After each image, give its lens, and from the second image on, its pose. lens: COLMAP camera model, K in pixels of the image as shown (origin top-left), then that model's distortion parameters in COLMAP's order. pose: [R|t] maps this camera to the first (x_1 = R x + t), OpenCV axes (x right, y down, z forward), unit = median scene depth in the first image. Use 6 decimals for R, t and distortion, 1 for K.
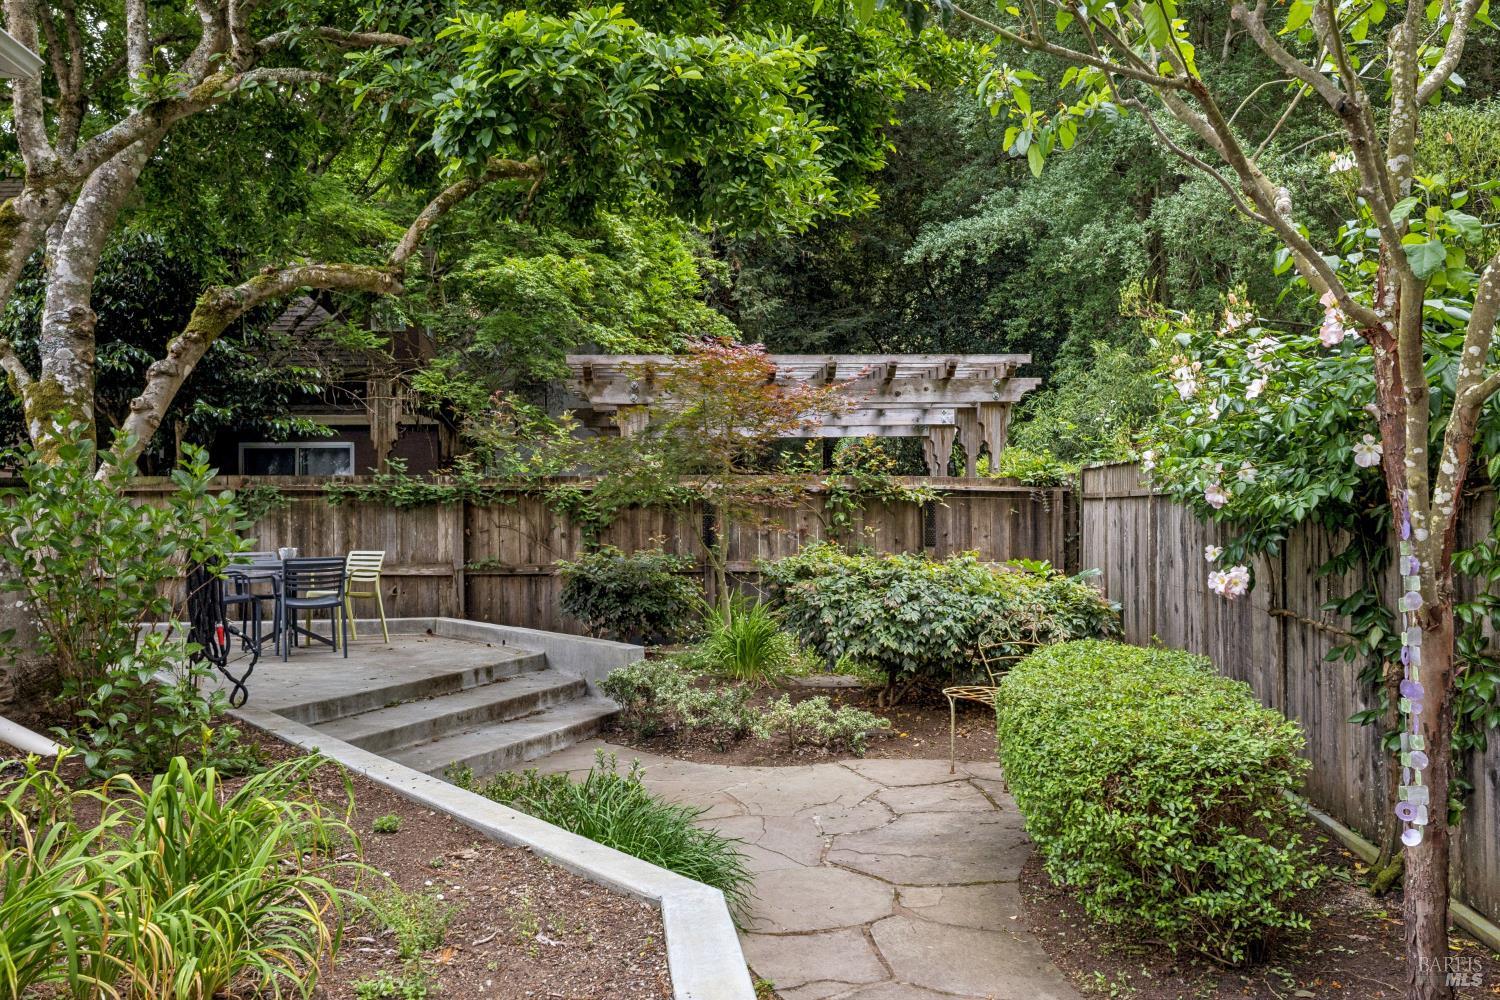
lens RADIAL K [[1283.6, 0, 744.5], [0, 1283.6, 508.4], [0, 0, 1]] dist [0.011601, 0.011622]
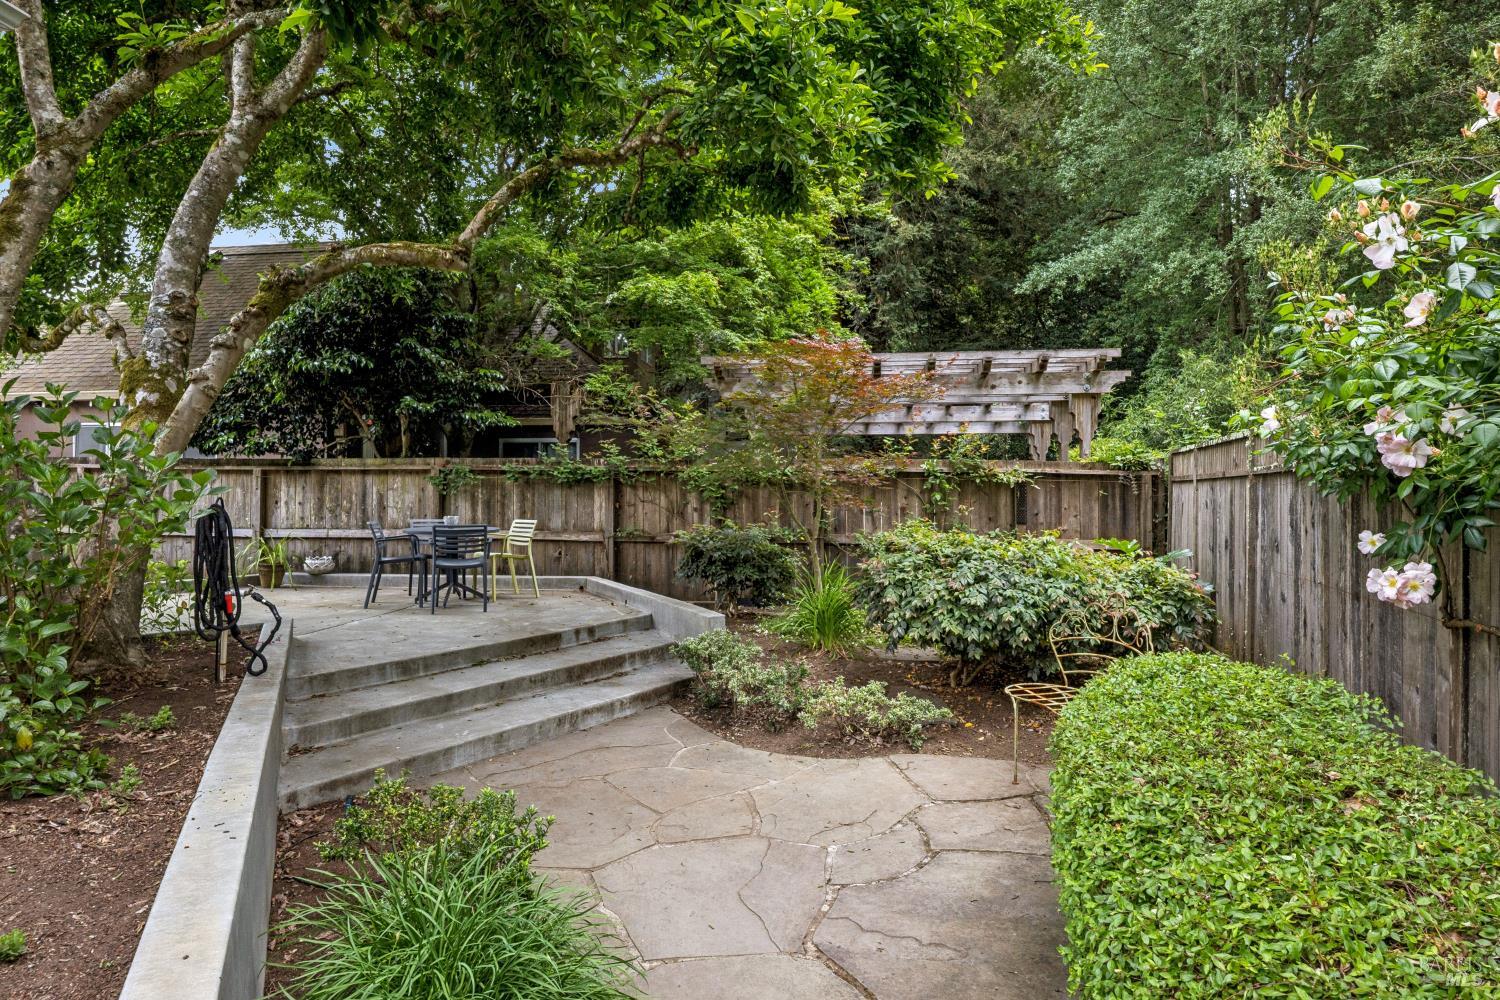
lens RADIAL K [[831.0, 0, 756.6], [0, 831.0, 488.8], [0, 0, 1]] dist [-0.009880, -0.013605]
pose [[0.979846, 0.009428, -0.199531, 0.081572], [-0.010972, 0.999918, -0.006636, 0.008070], [0.199452, 0.008692, 0.979869, 0.332309]]
